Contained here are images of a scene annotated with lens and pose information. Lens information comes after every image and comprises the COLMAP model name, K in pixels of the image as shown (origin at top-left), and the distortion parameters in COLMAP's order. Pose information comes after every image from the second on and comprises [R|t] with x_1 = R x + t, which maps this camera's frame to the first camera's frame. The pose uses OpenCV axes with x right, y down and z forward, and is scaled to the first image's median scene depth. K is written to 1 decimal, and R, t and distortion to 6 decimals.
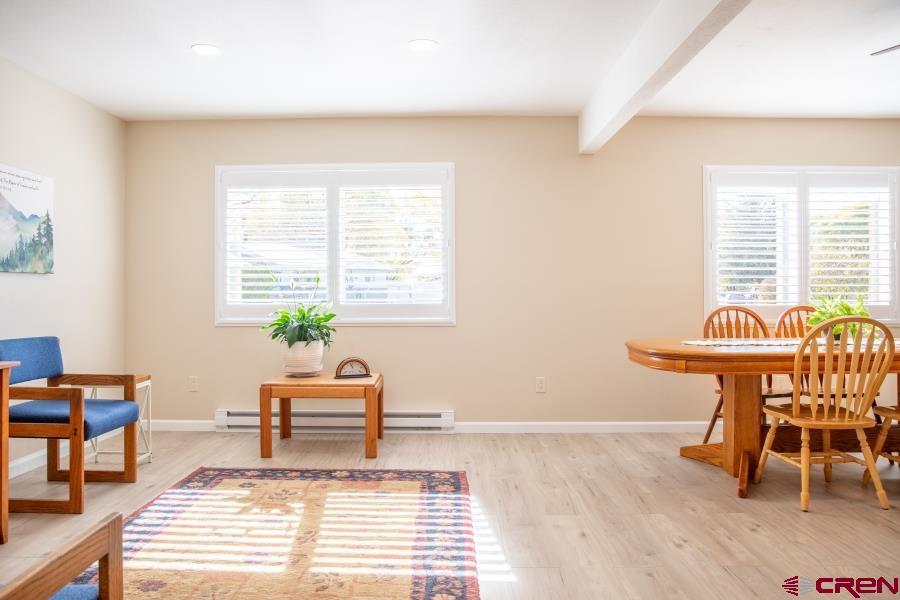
lens RADIAL K [[624.0, 0, 445.7], [0, 624.0, 281.9], [0, 0, 1]] dist [-0.076784, 0.005230]
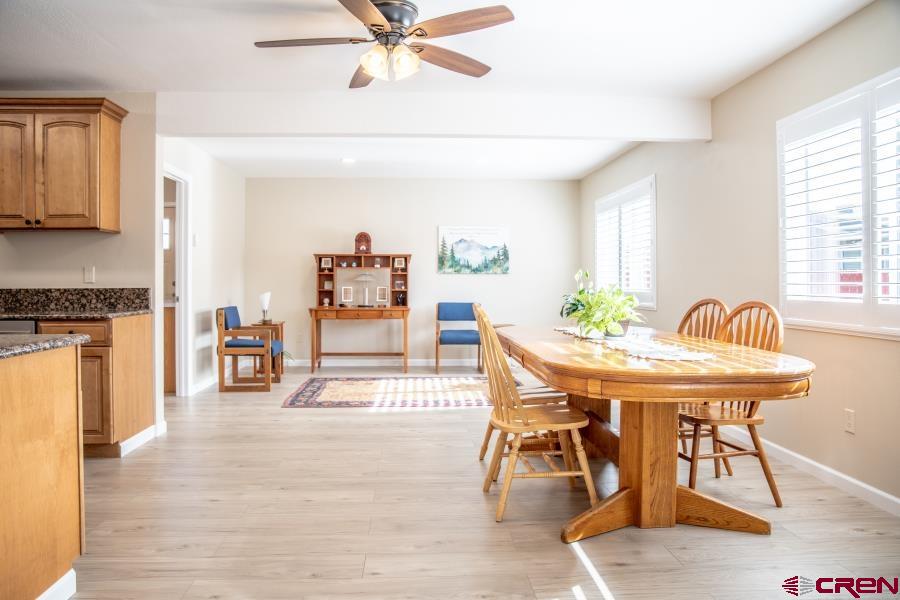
lens RADIAL K [[624.0, 0, 445.7], [0, 624.0, 281.9], [0, 0, 1]] dist [-0.076784, 0.005230]
pose [[0.064428, -0.000527, -0.997922, 1.460787], [0.013651, 0.999907, 0.000353, 0.010784], [0.997829, -0.013646, 0.064429, 0.670120]]
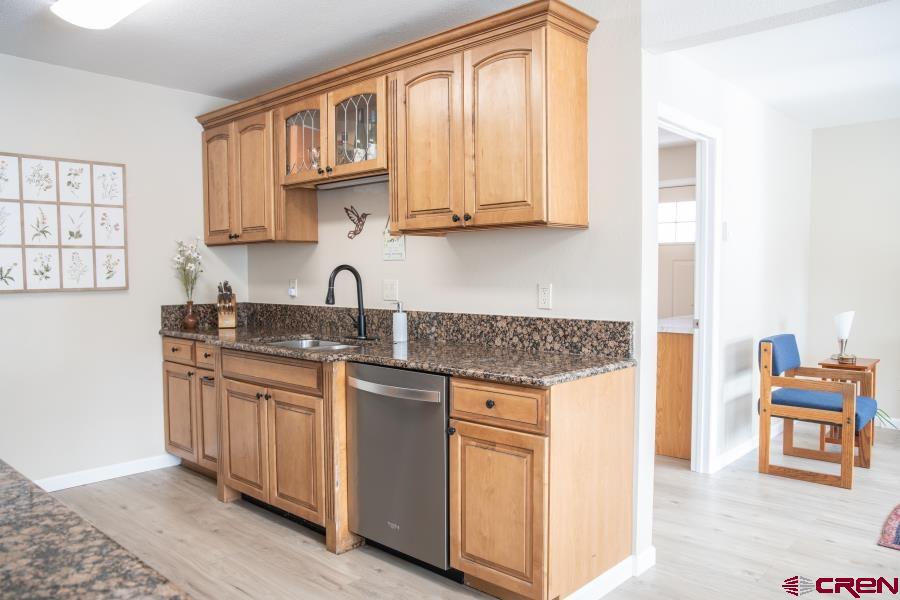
lens RADIAL K [[676.0, 0, 451.0], [0, 676.0, 310.5], [0, 0, 1]] dist [-0.092244, 0.094627]
pose [[-0.675838, 0.045701, -0.735632, 0.929857], [0.015182, 0.998727, 0.048098, -0.035895], [0.736894, 0.021338, -0.675672, 0.532061]]
